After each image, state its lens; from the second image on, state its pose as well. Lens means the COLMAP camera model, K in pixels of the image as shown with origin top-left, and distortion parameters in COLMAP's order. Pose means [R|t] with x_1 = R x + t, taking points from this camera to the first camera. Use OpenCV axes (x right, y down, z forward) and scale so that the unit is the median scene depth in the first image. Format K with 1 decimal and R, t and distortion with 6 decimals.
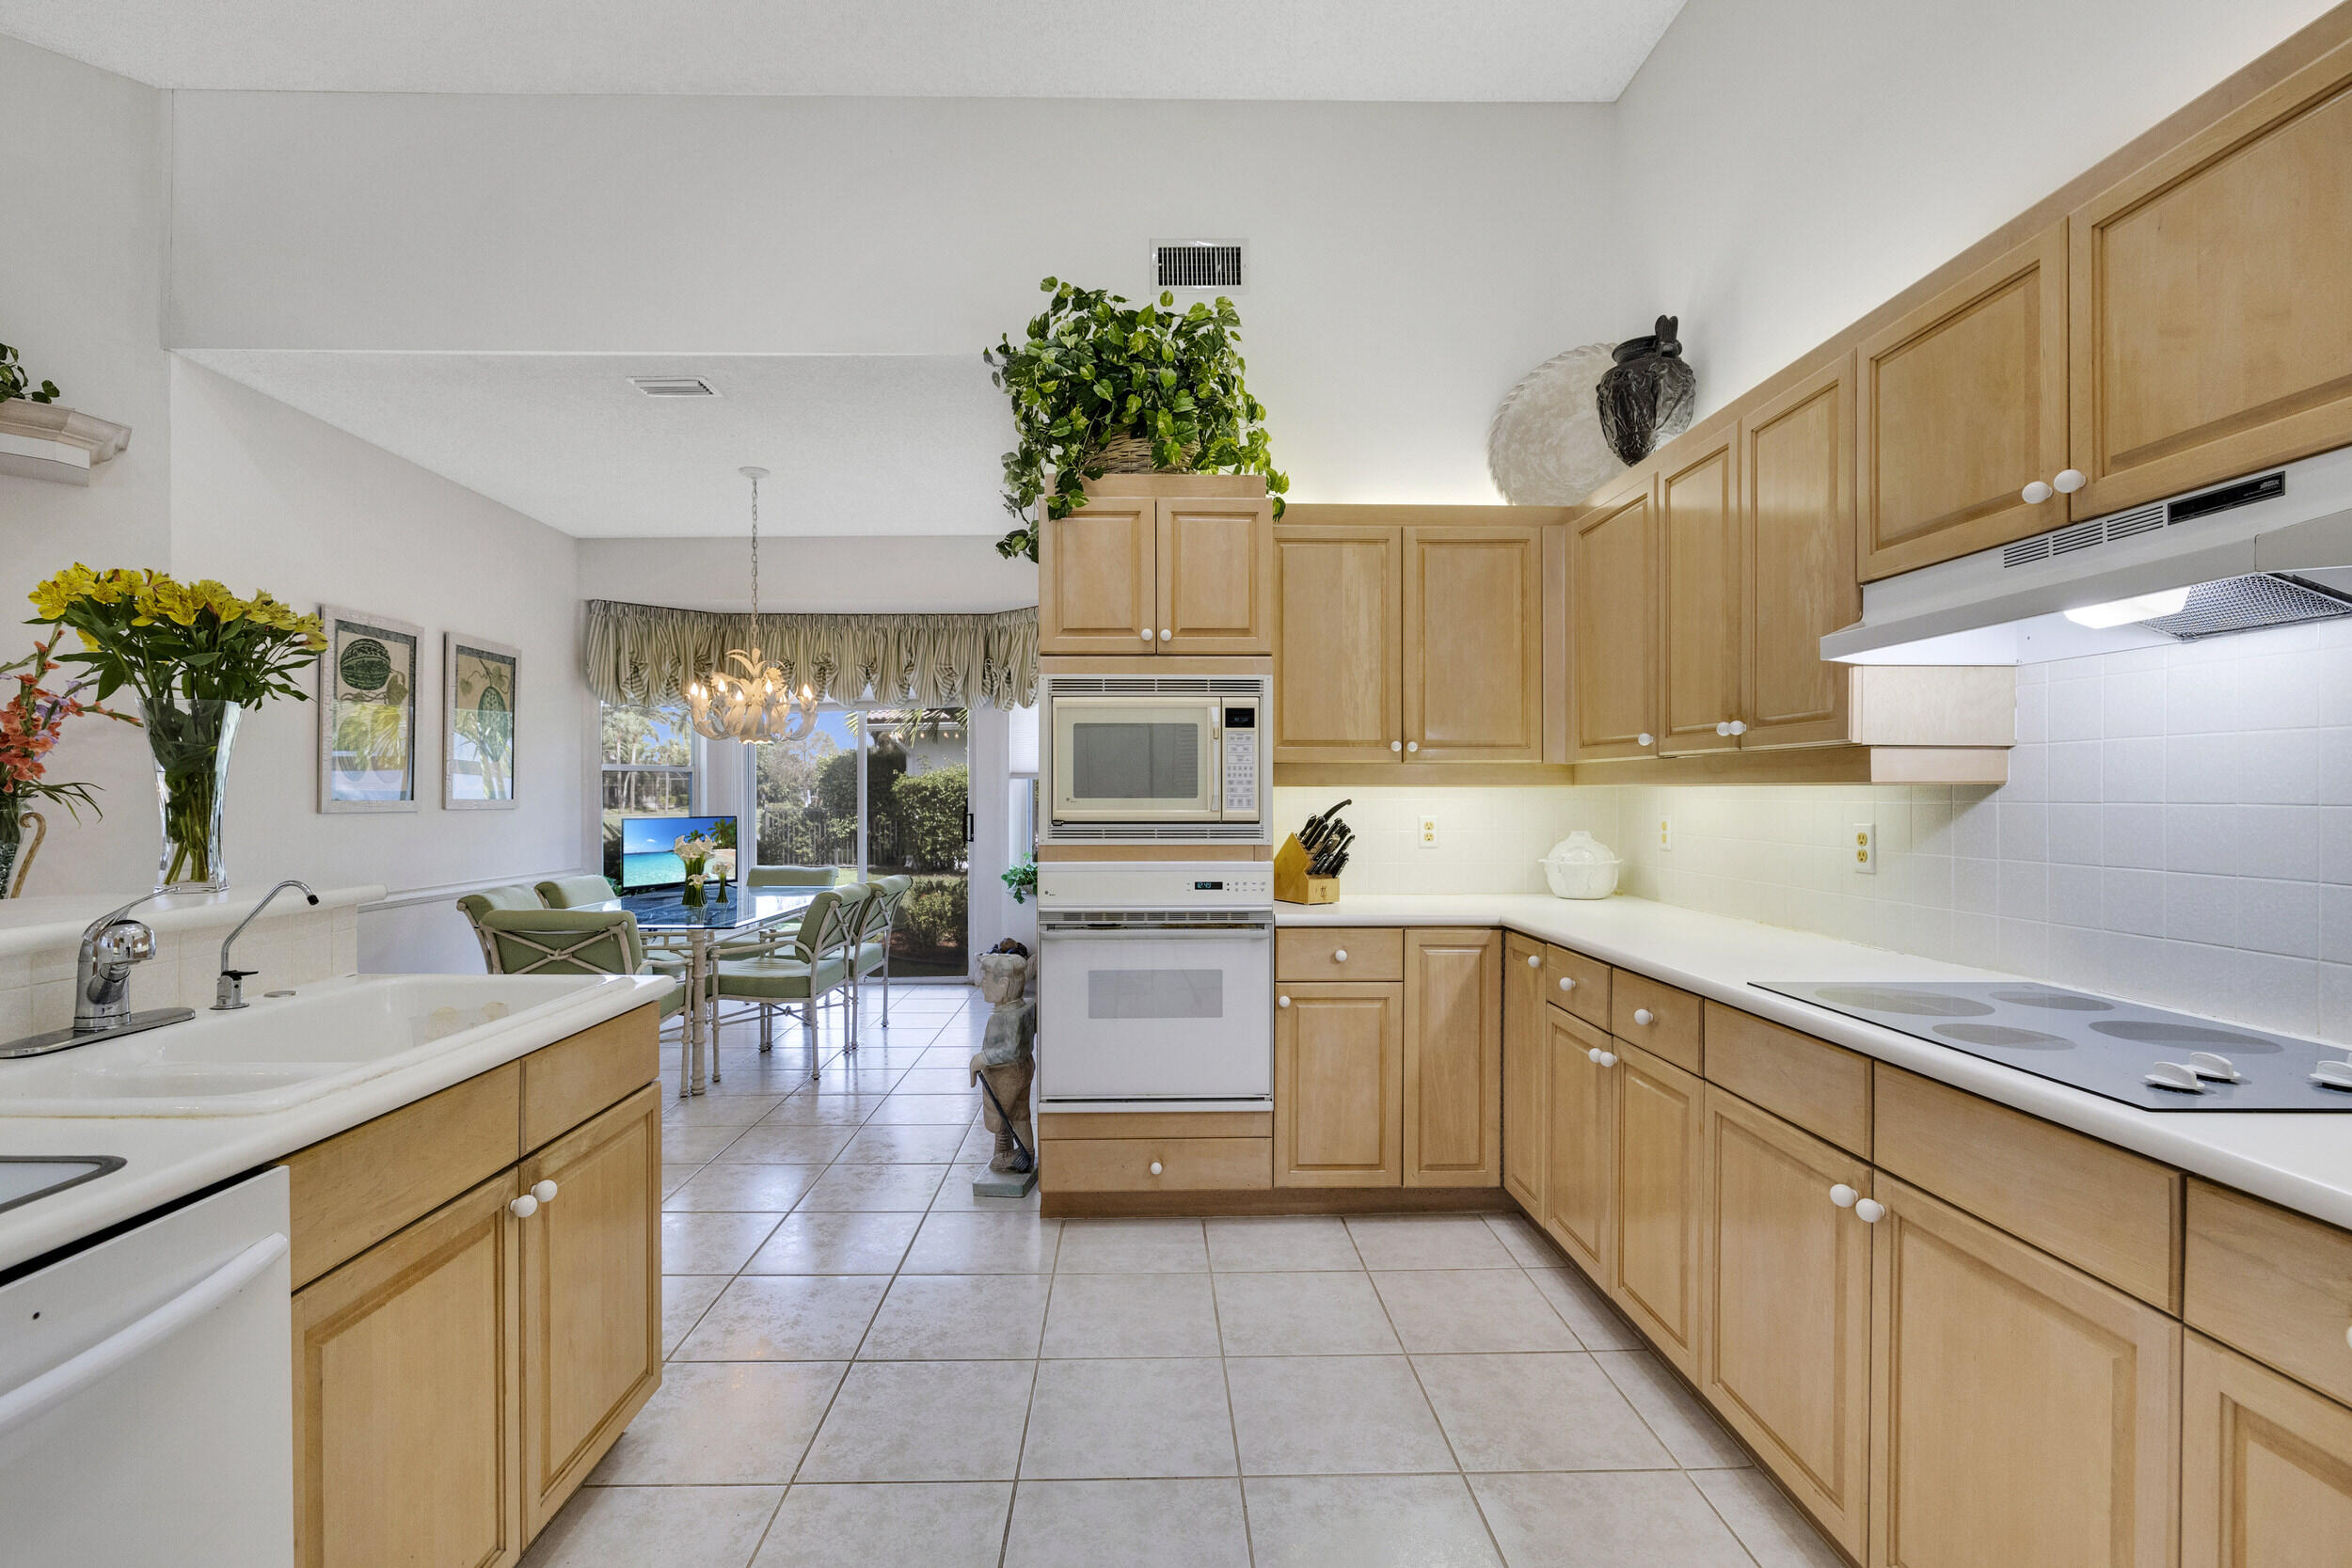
lens RADIAL K [[1033.6, 0, 1166.5], [0, 1033.6, 793.9], [0, 0, 1]] dist [-0.007407, 0.002079]
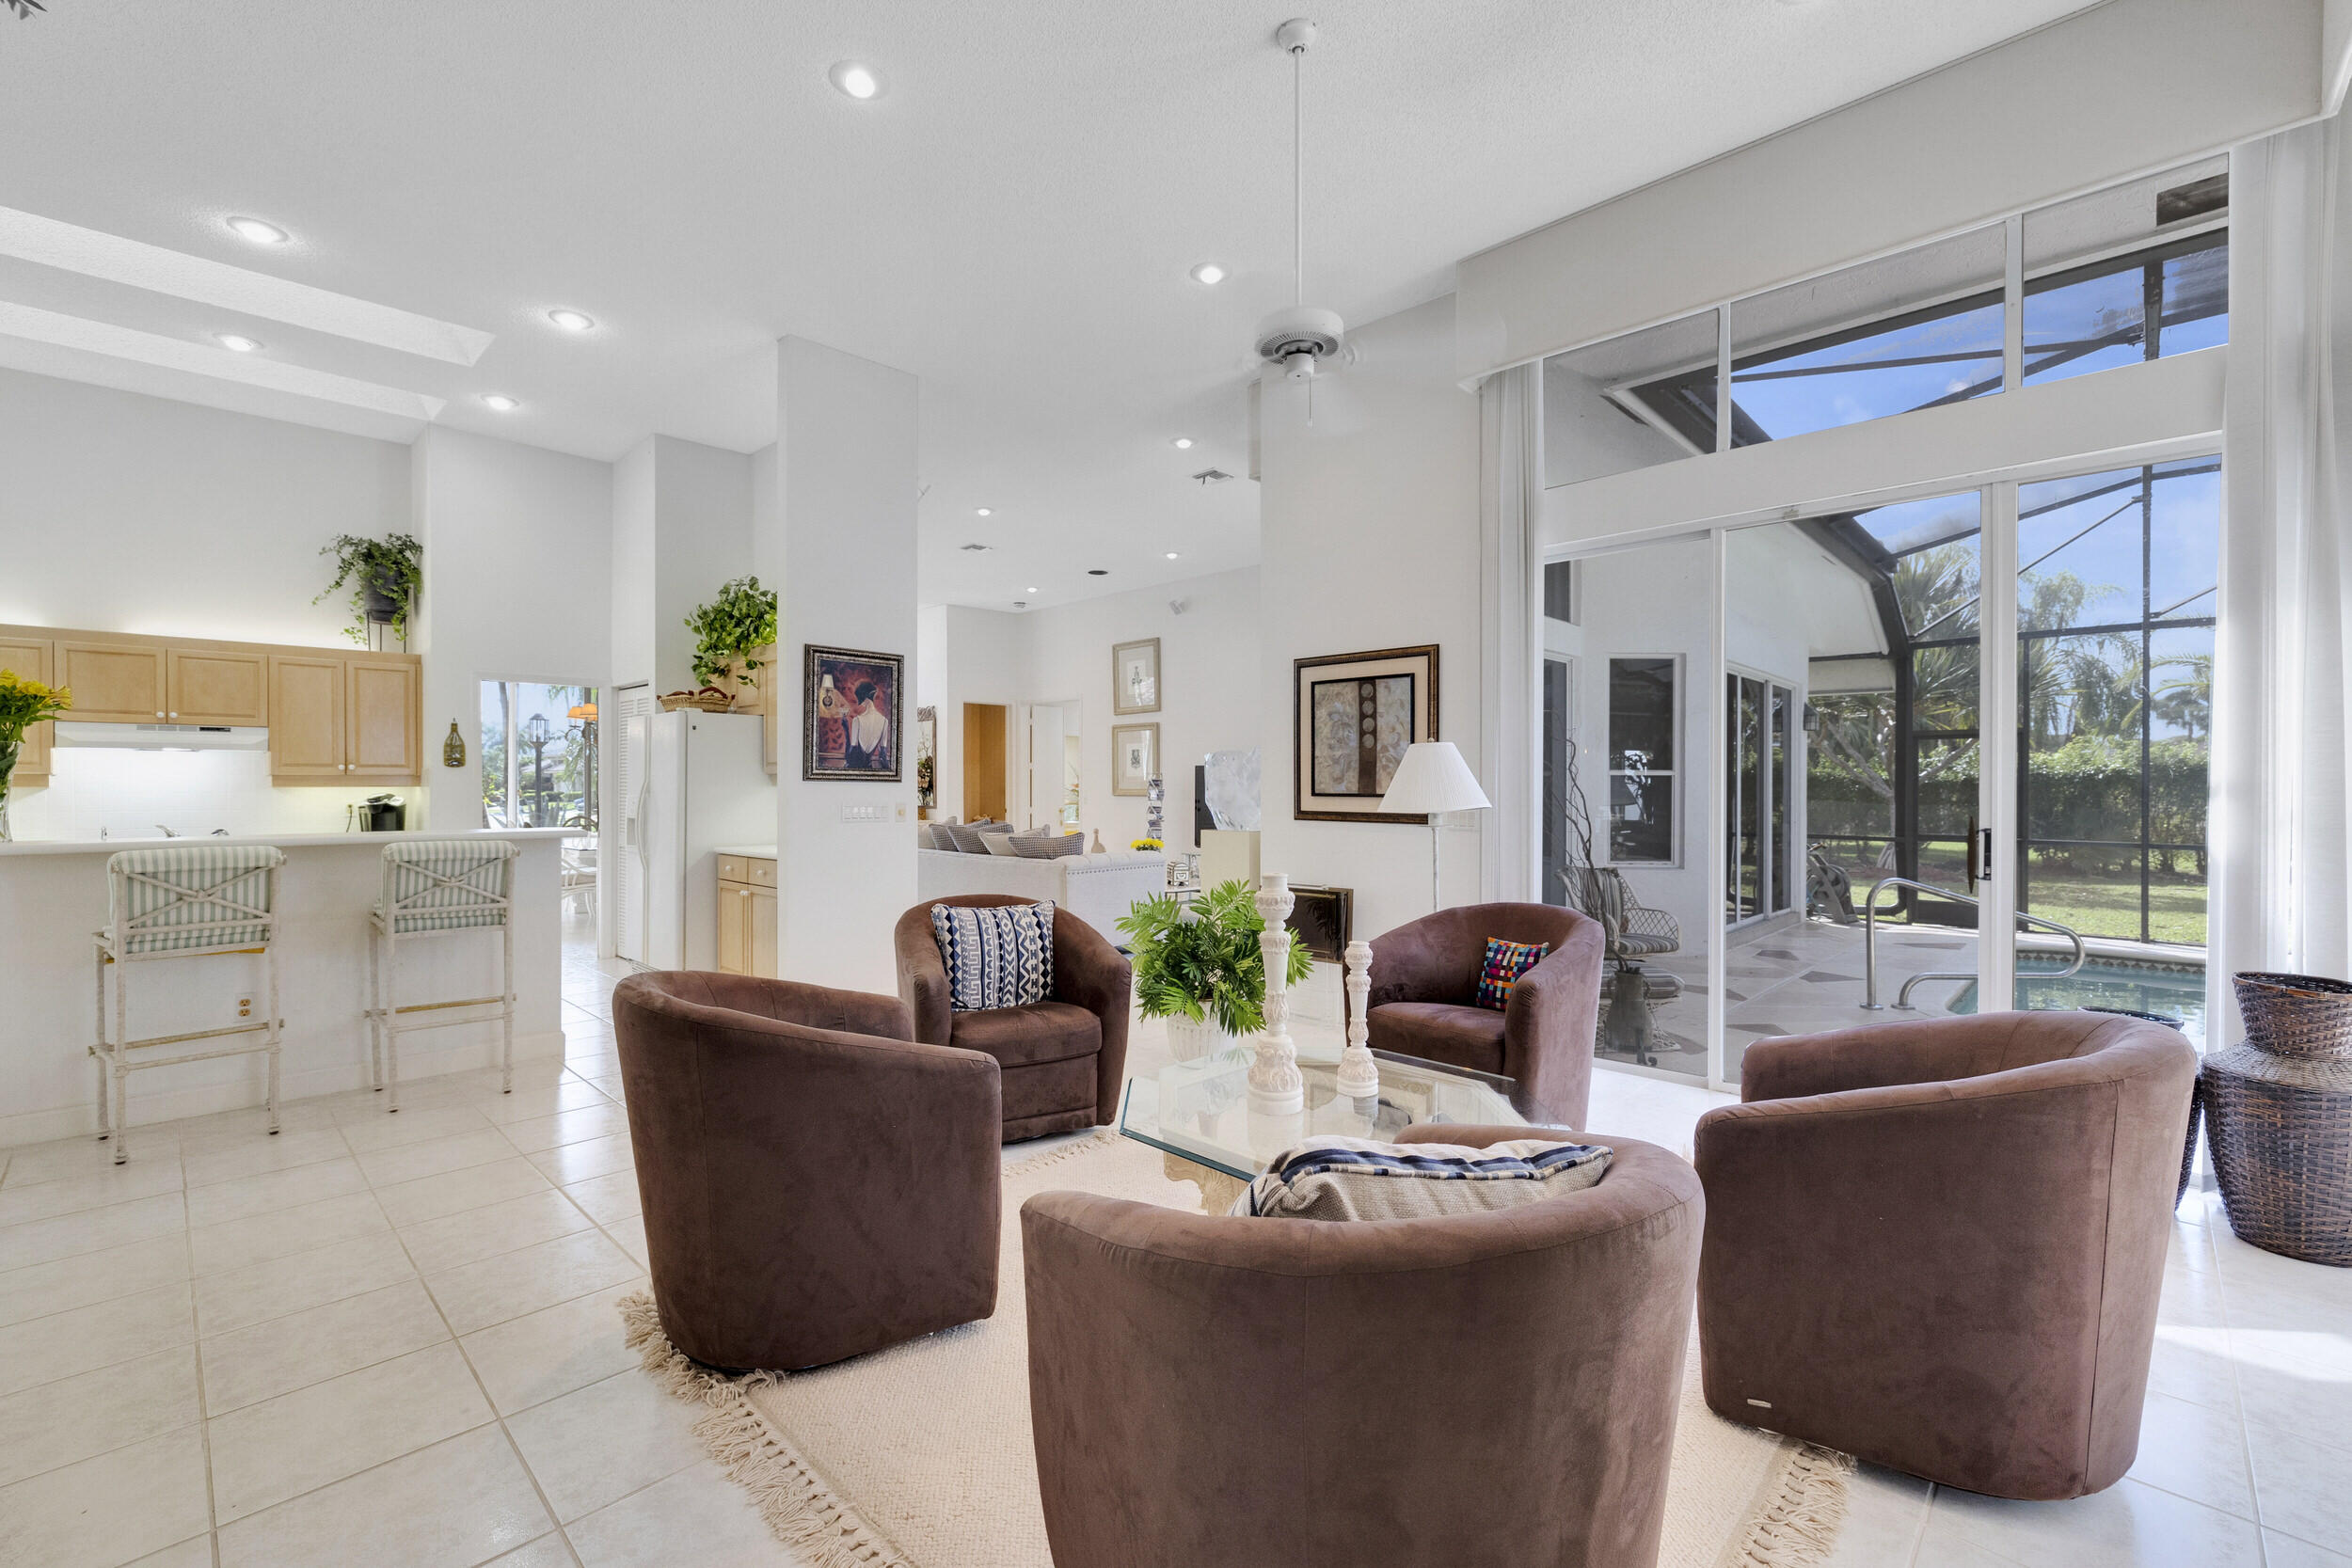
lens RADIAL K [[1033.6, 0, 1208.0], [0, 1033.6, 794.1], [0, 0, 1]] dist [-0.007407, 0.002079]
pose [[-0.703844, -0.003581, 0.710346, -2.482852], [0.003937, 0.999952, 0.008942, -0.002198], [-0.710344, 0.009091, -0.703796, 0.473644]]
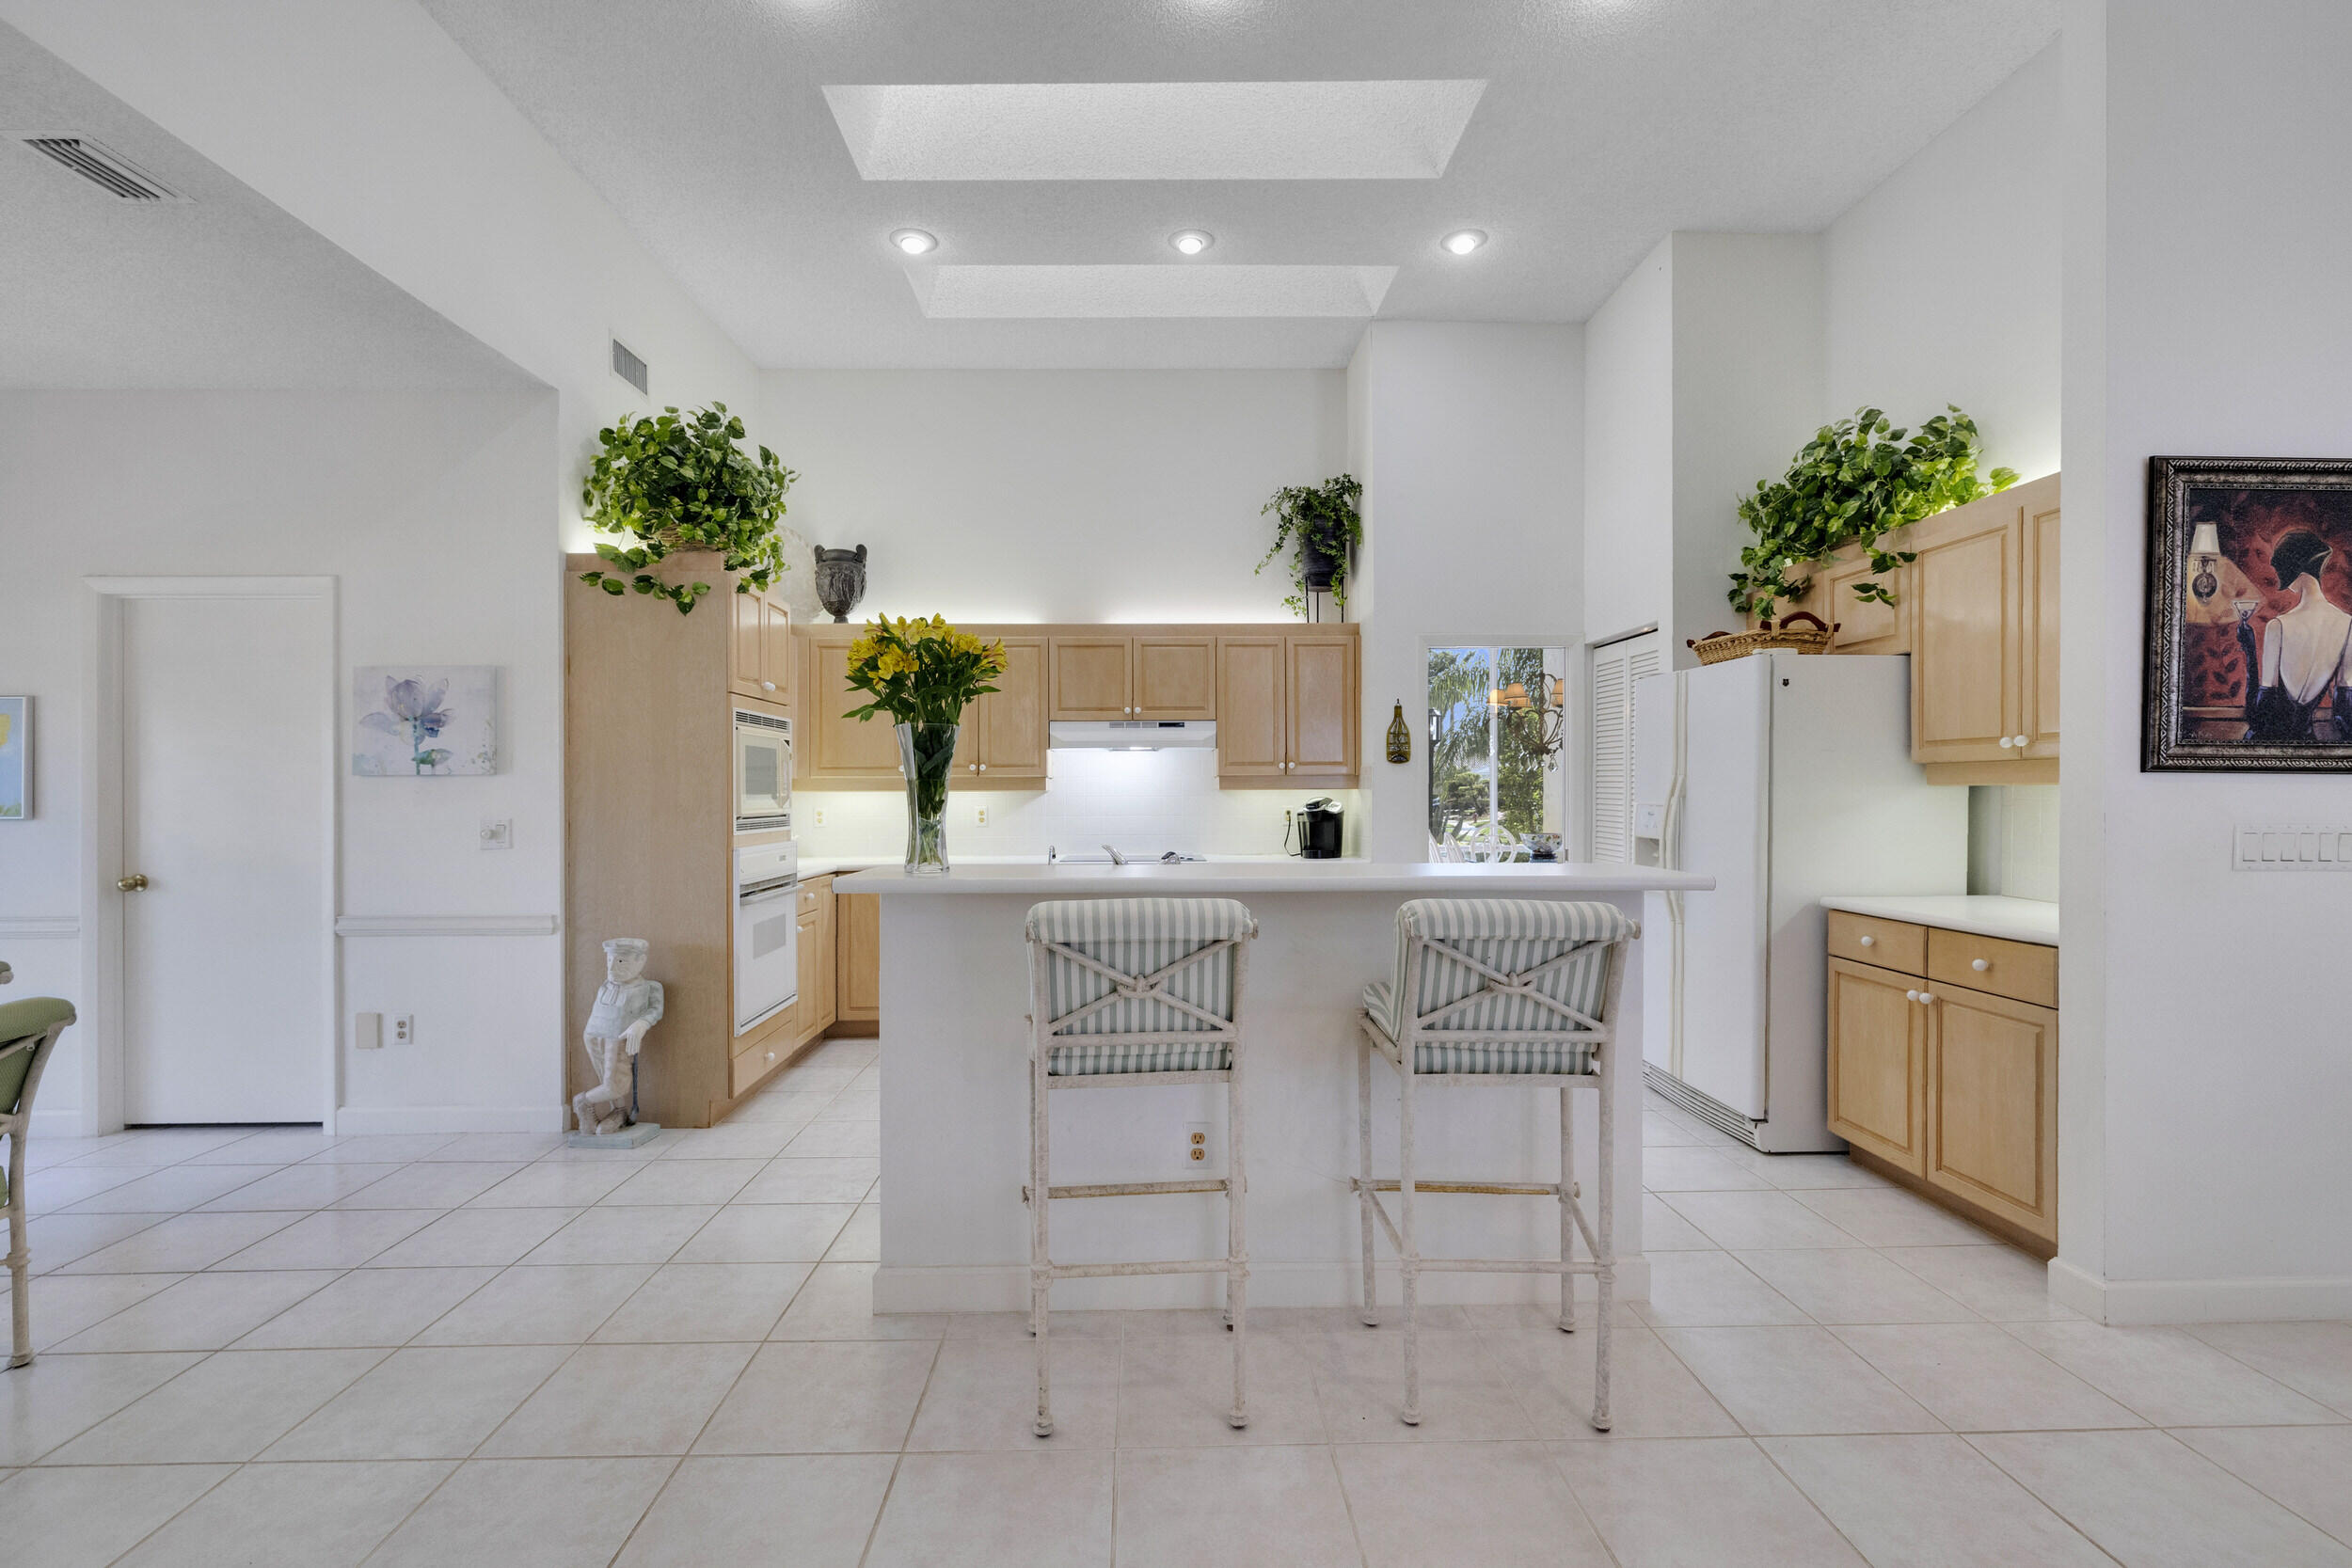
lens RADIAL K [[1033.6, 0, 1150.6], [0, 1033.6, 785.5], [0, 0, 1]] dist [-0.007407, 0.002079]
pose [[0.013625, 0.005884, 0.999890, -1.422767], [0.007636, 0.999953, -0.005989, -0.003464], [-0.999878, 0.007717, 0.013580, 0.447513]]
